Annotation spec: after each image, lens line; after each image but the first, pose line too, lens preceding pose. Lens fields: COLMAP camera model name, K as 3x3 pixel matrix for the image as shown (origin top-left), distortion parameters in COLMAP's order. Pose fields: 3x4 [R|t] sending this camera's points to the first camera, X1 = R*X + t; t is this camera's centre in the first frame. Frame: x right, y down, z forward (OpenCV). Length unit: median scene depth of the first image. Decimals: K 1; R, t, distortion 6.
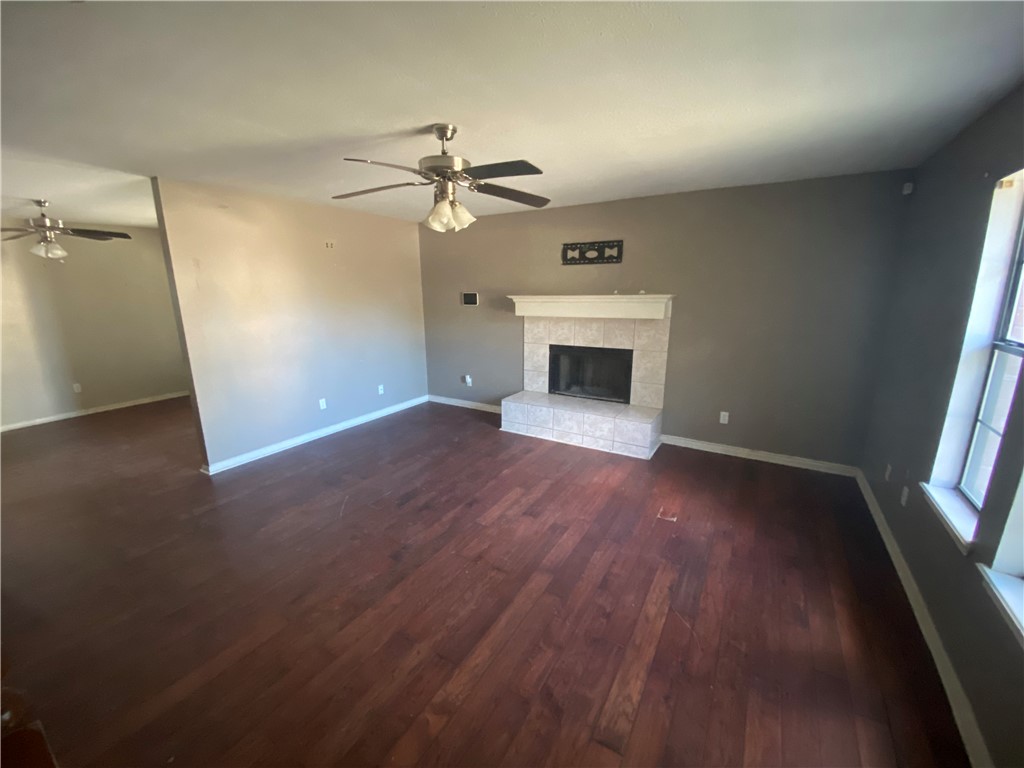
lens RADIAL K [[419.9, 0, 513.8], [0, 419.9, 380.1], [0, 0, 1]] dist [0.007313, -0.009094]
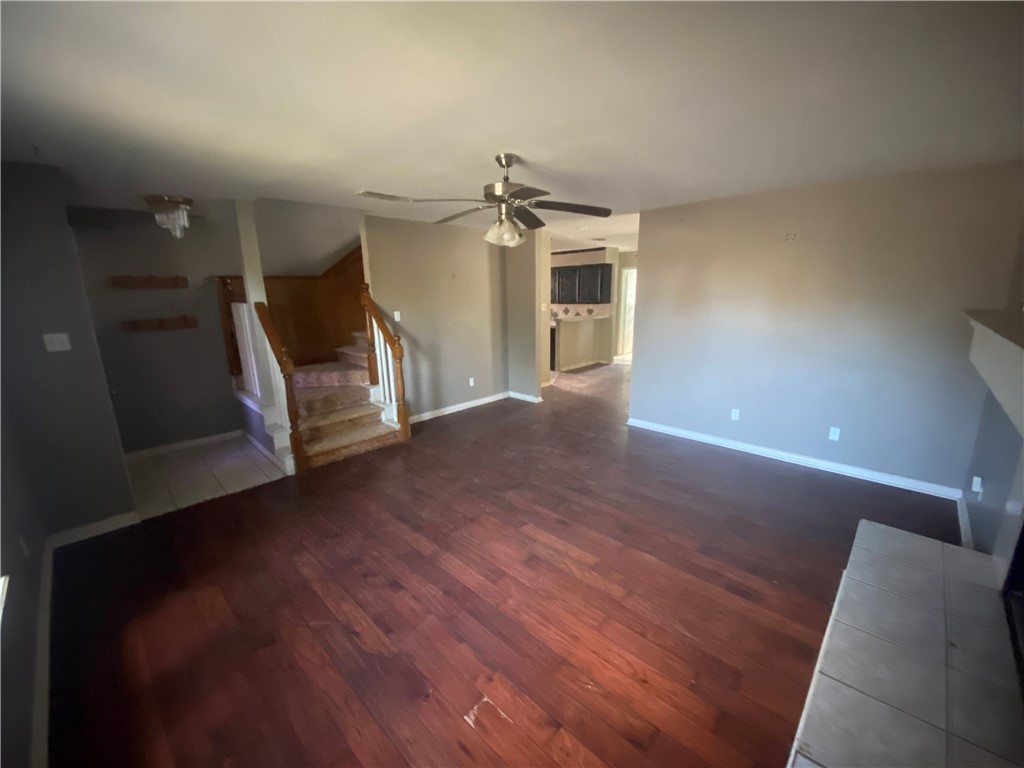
lens RADIAL K [[419.9, 0, 511.5], [0, 419.9, 393.3], [0, 0, 1]] dist [0.007313, -0.009094]
pose [[-0.229594, 0.264091, -0.936772, 0.912195], [-0.211490, 0.925949, 0.312874, -0.307904], [0.950031, 0.269952, -0.156740, 1.194075]]
